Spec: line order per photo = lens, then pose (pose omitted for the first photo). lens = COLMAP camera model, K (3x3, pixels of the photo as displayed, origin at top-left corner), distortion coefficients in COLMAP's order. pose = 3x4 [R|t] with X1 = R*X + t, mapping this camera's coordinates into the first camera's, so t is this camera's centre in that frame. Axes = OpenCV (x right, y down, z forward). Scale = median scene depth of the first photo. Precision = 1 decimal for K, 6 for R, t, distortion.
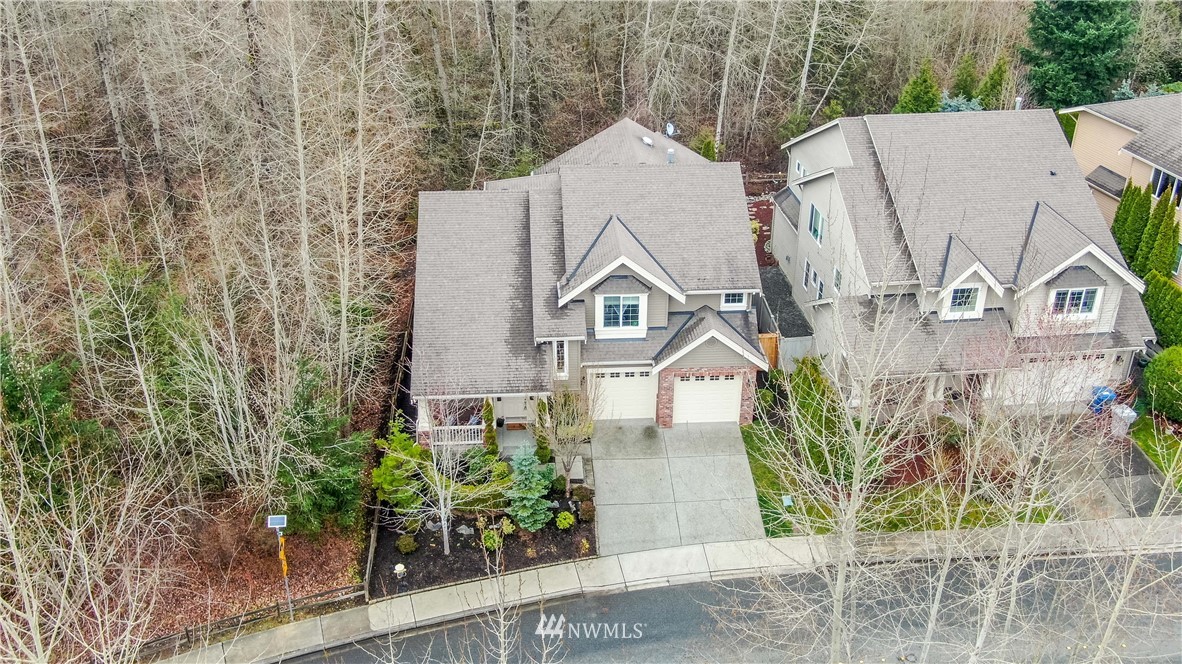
lens RADIAL K [[1112.1, 0, 588.0], [0, 1112.1, 335.0], [0, 0, 1]] dist [-0.003456, 0.000000]
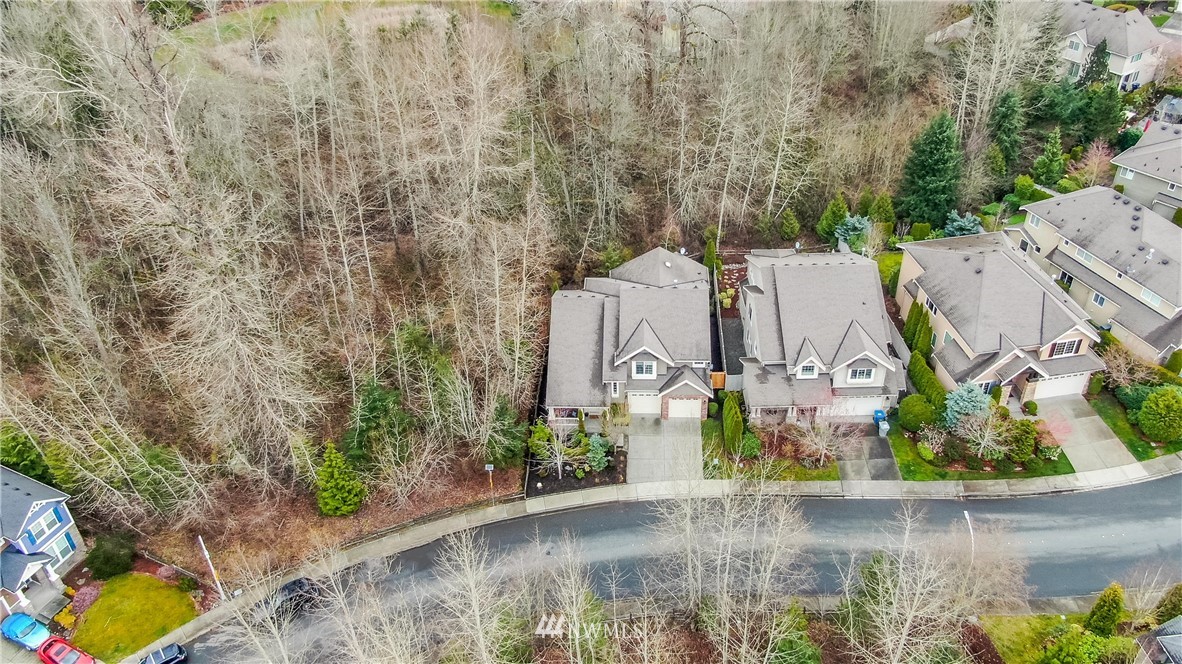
lens RADIAL K [[882.0, 0, 596.7], [0, 882.0, 330.0], [0, 0, 1]] dist [0.002831, 0.003250]
pose [[0.995053, 0.040591, -0.090669, 0.089896], [-0.028419, 0.990880, 0.131717, -0.314307], [0.095189, -0.128489, 0.987132, -0.667458]]
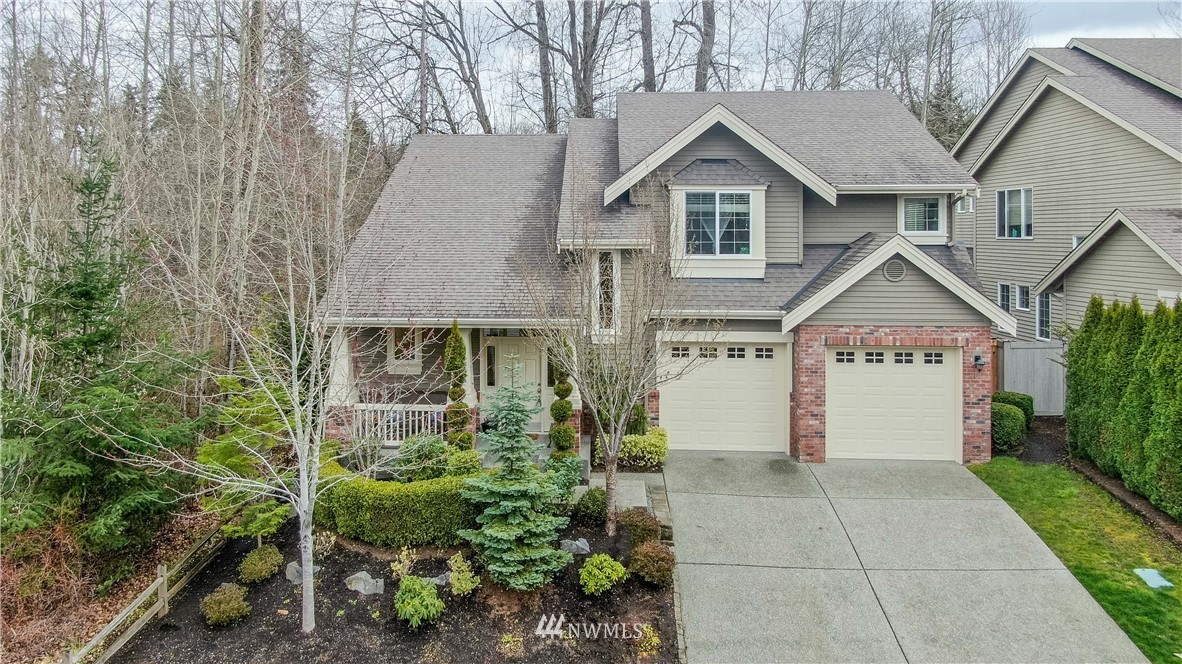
lens RADIAL K [[882.0, 0, 535.1], [0, 882.0, 247.4], [0, 0, 1]] dist [0.002831, 0.003250]
pose [[0.990595, -0.001025, -0.136823, -0.000009], [-0.062911, 0.884590, -0.462107, 0.199649], [0.121506, 0.466369, 0.876206, 0.612931]]
